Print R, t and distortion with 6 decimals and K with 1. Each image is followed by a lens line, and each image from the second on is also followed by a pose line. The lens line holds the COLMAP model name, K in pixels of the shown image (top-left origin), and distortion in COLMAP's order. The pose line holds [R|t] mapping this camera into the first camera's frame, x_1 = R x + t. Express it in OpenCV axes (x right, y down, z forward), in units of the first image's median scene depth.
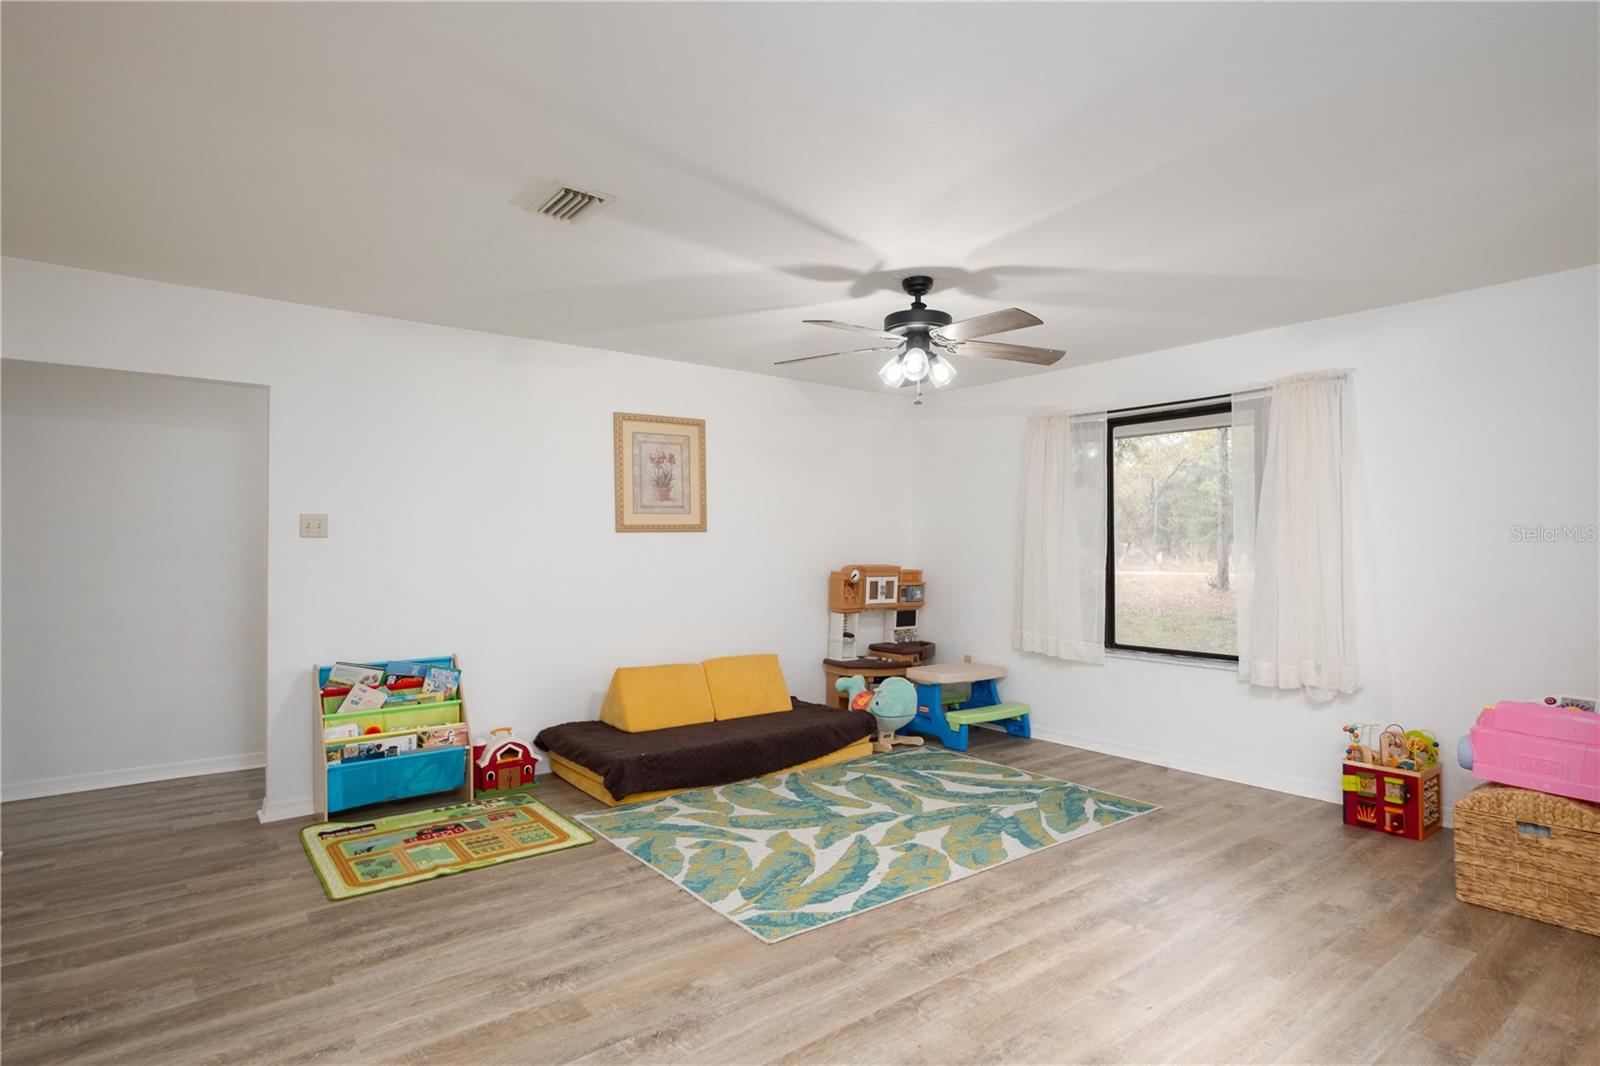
lens RADIAL K [[803.6, 0, 807.5], [0, 803.6, 542.2], [0, 0, 1]] dist [-0.004172, 0.001303]
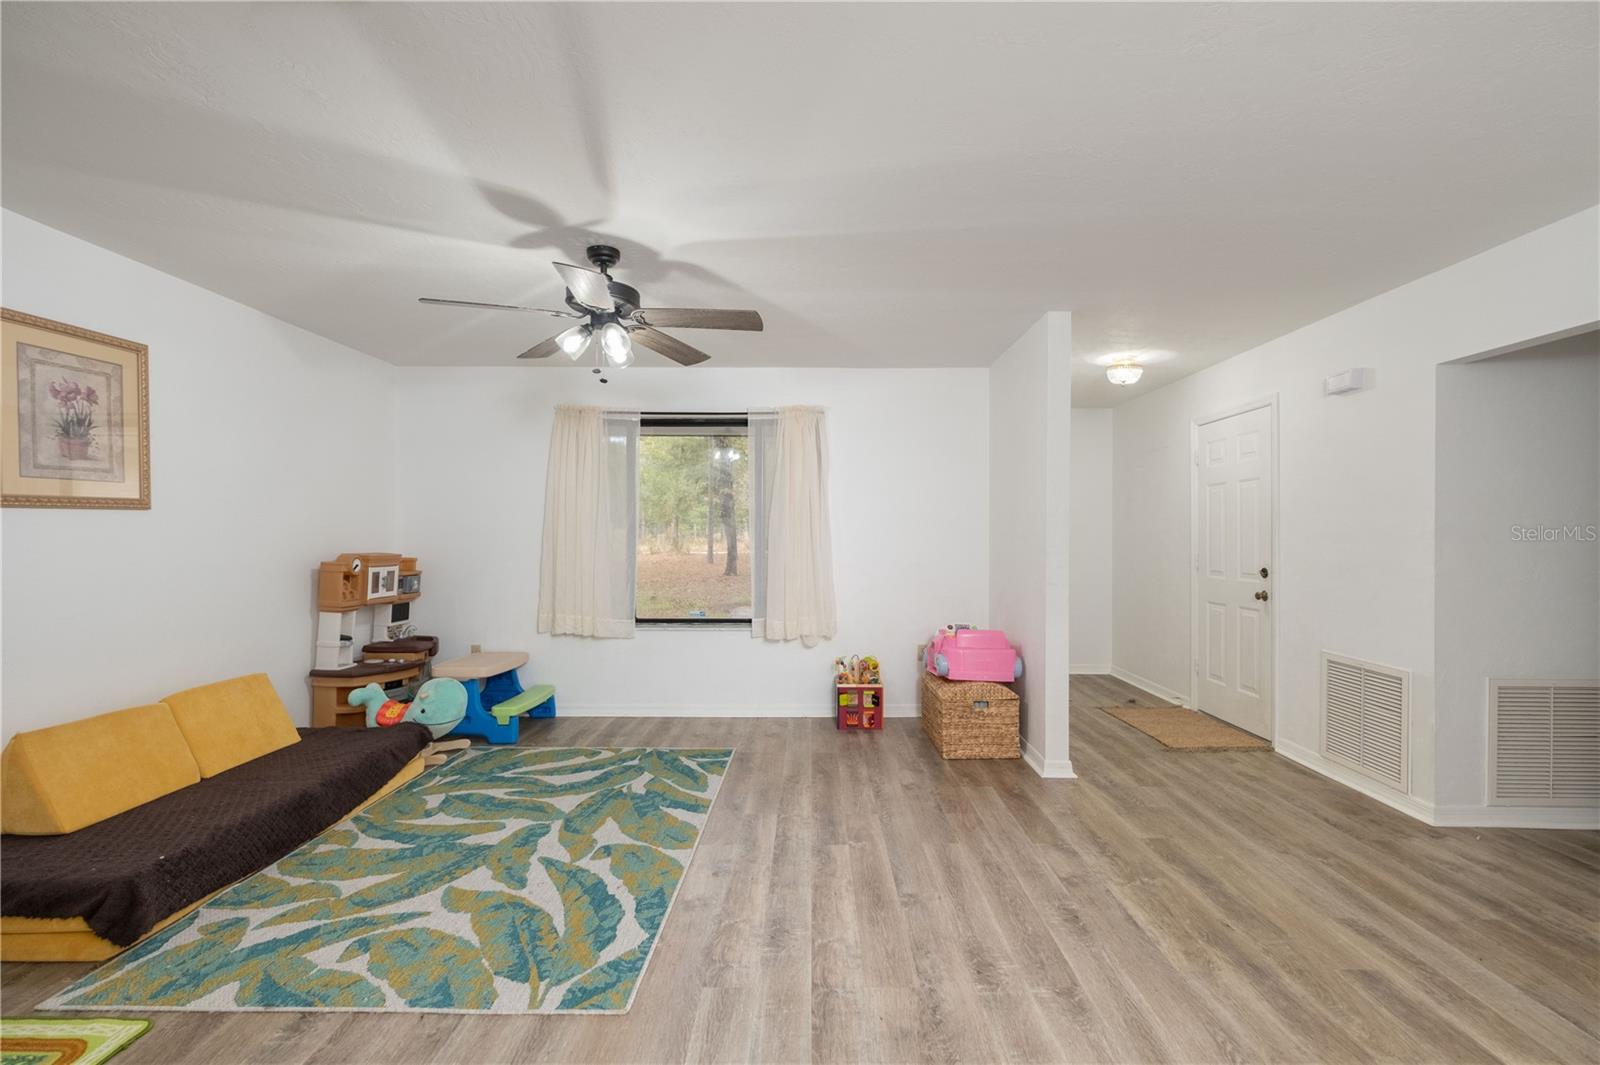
lens RADIAL K [[699.5, 0, 803.8], [0, 699.5, 536.2], [0, 0, 1]] dist [-0.010229, 0.002156]
pose [[0.633062, -0.001370, 0.774100, -0.303959], [-0.007348, 0.999943, 0.007779, 0.001397], [-0.774066, -0.010612, 0.633016, 0.256993]]
